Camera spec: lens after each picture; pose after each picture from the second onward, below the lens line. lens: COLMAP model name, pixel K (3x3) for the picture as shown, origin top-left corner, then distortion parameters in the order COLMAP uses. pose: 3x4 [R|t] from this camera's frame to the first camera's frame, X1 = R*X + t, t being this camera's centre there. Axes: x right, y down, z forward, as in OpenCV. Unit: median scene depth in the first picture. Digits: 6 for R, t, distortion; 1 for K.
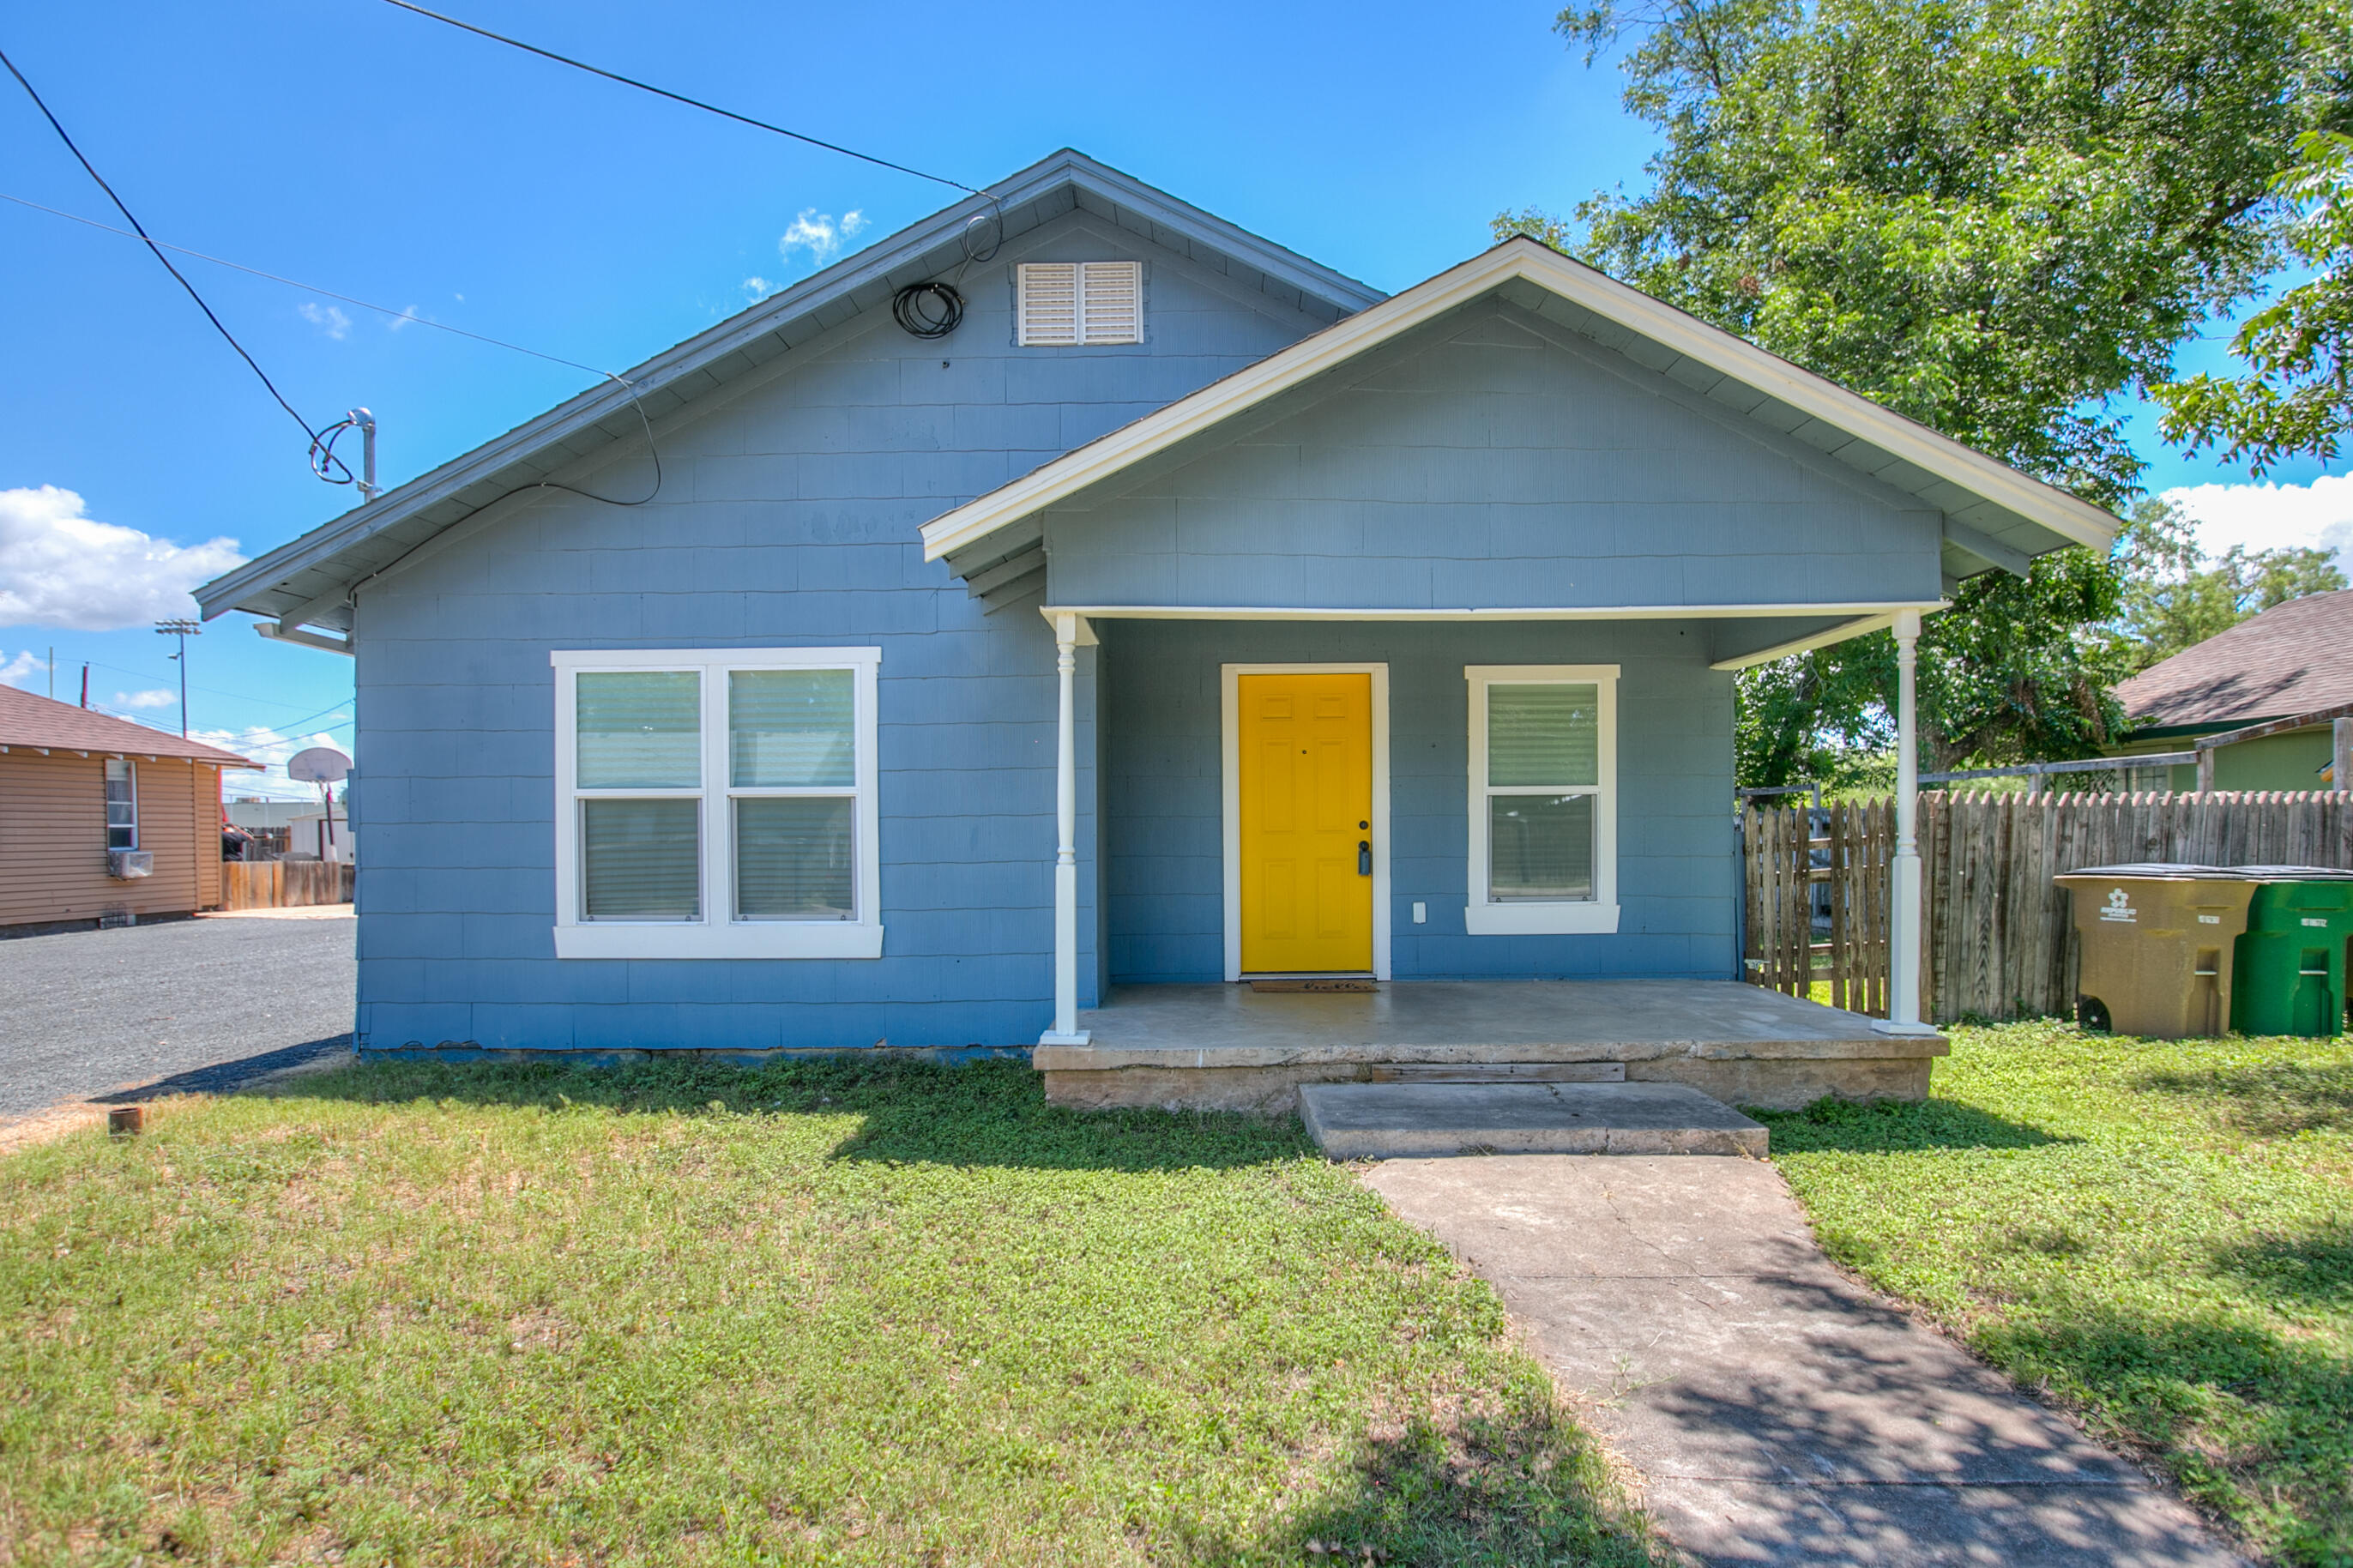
lens RADIAL K [[1295.7, 0, 1171.3], [0, 1295.7, 825.2], [0, 0, 1]] dist [-0.032165, 0.001093]
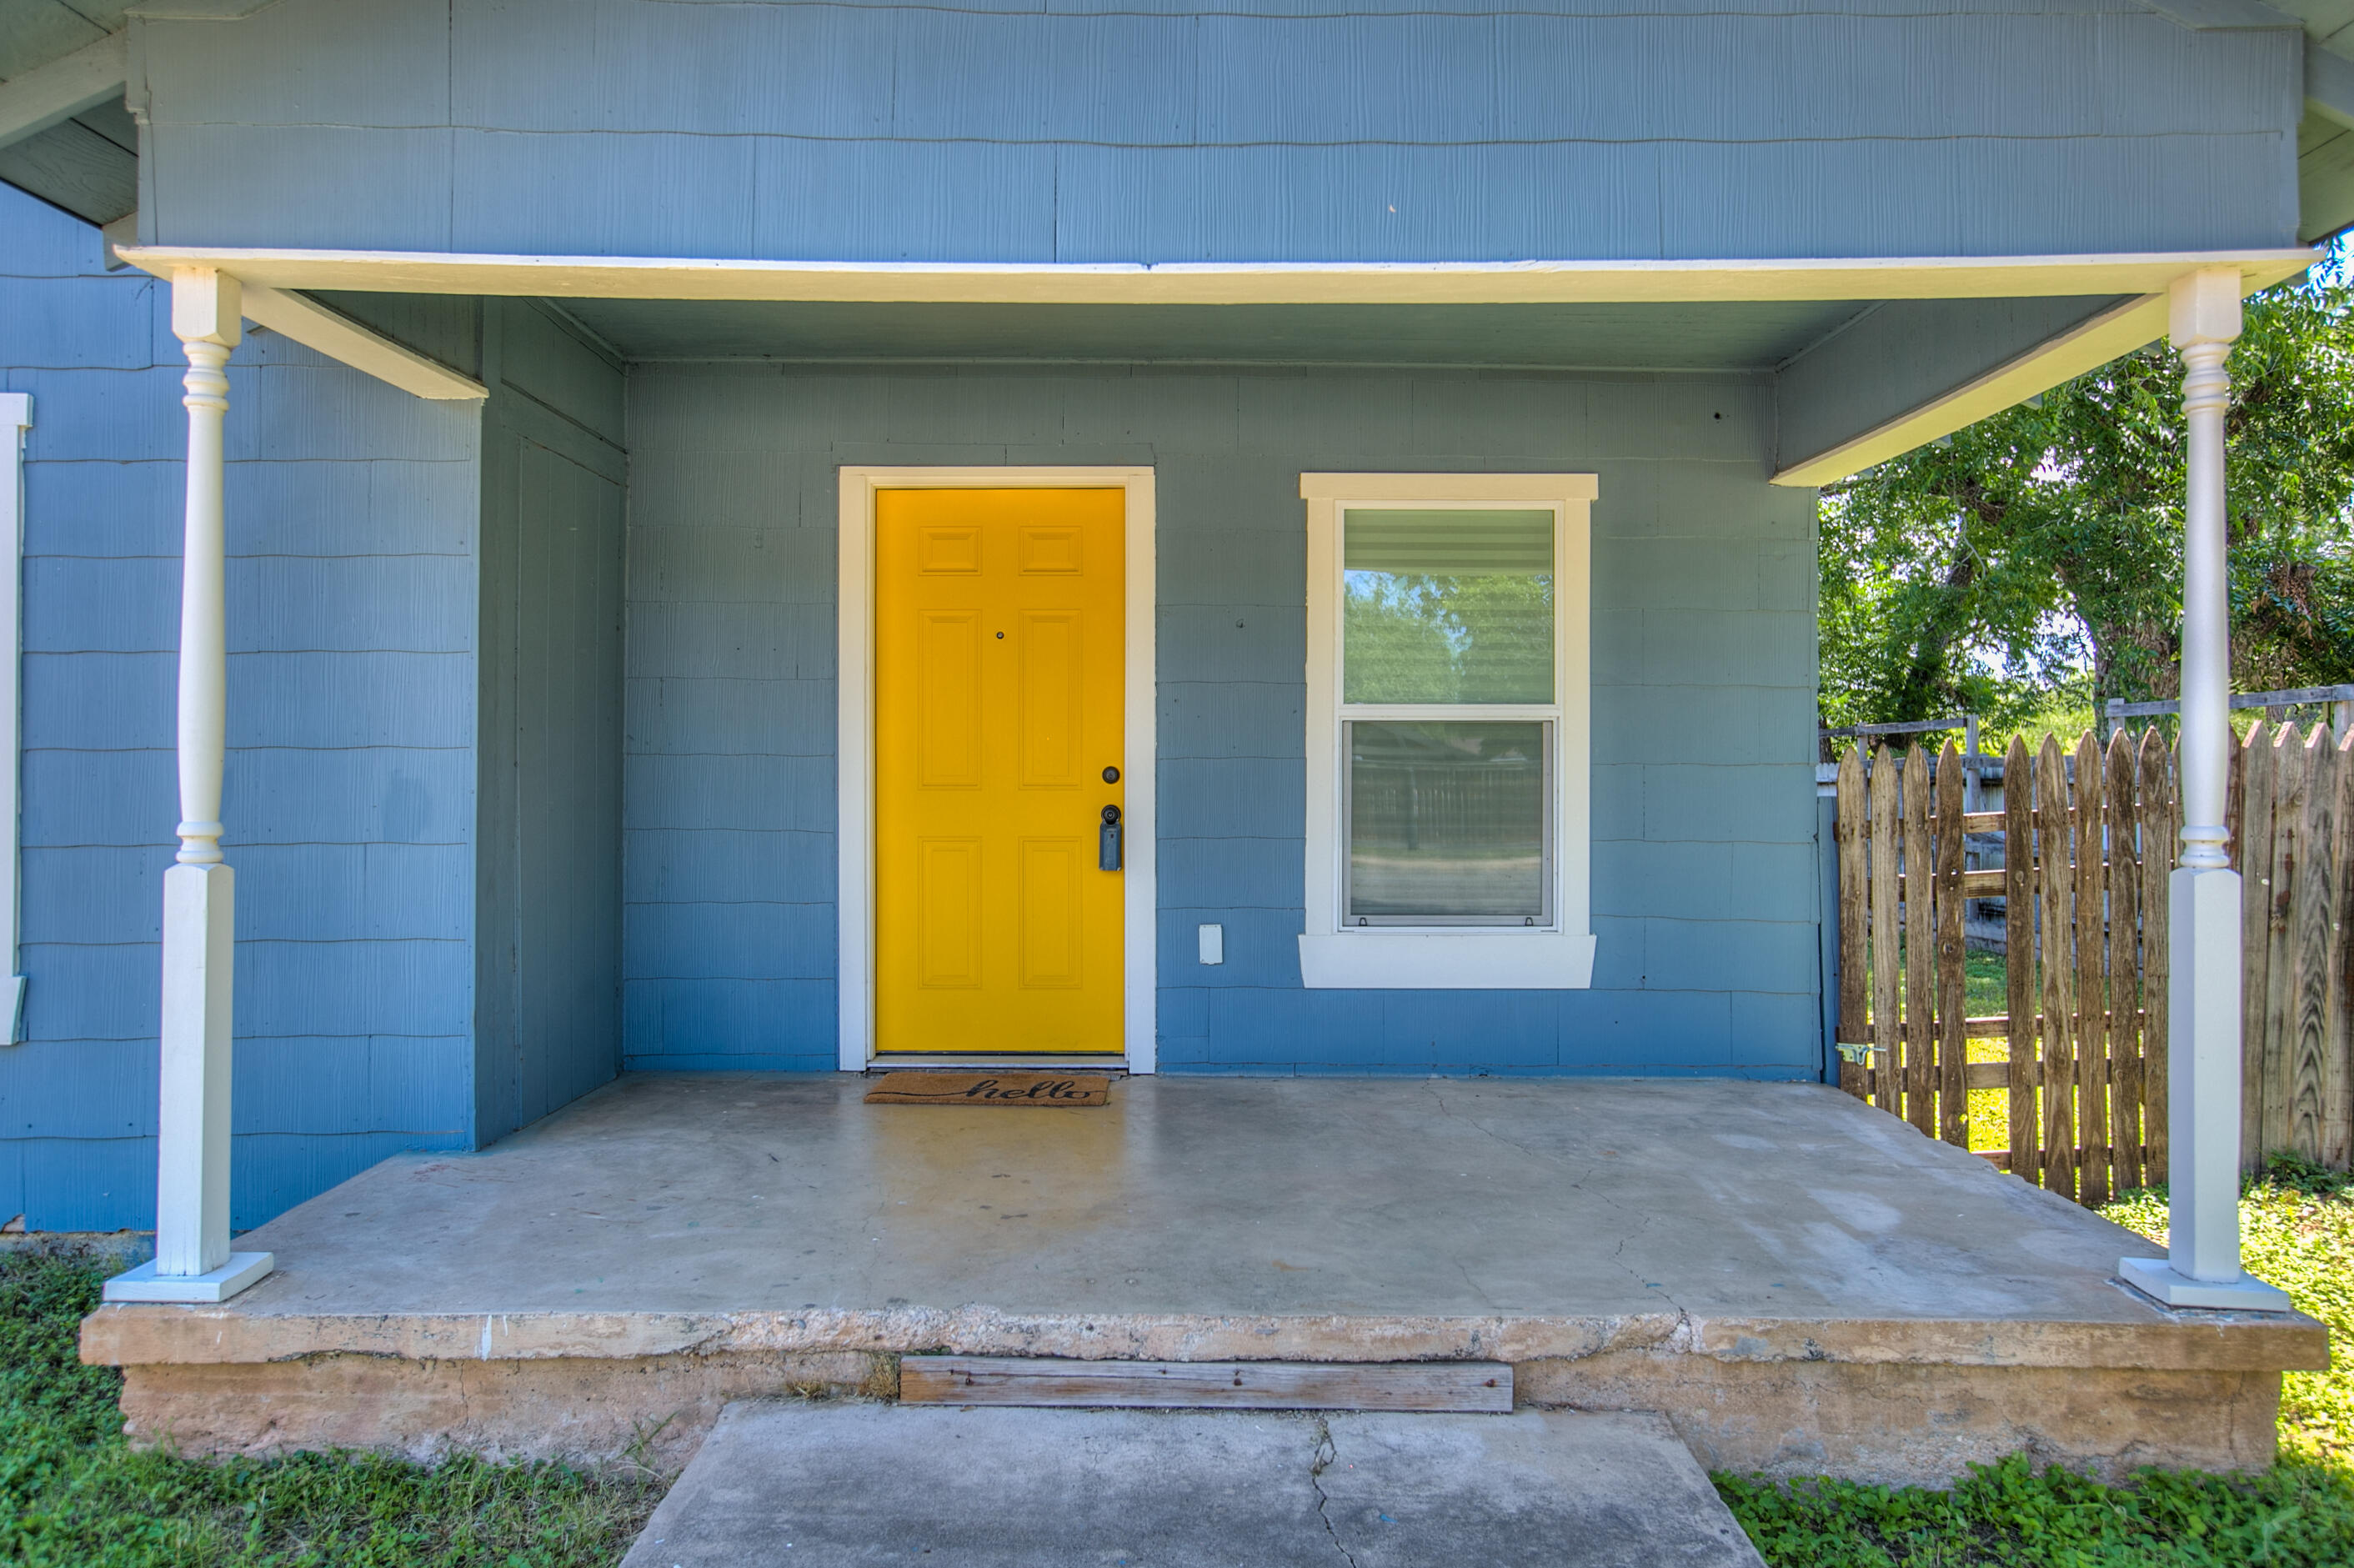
lens RADIAL K [[1590.4, 0, 1179.8], [0, 1590.4, 740.0], [0, 0, 1]] dist [0.005466, 0.002738]
pose [[0.999916, 0.011551, 0.005858, 0.198925], [-0.011448, 0.999783, -0.017421, -0.003879], [-0.006058, 0.017352, 0.999831, 0.406170]]
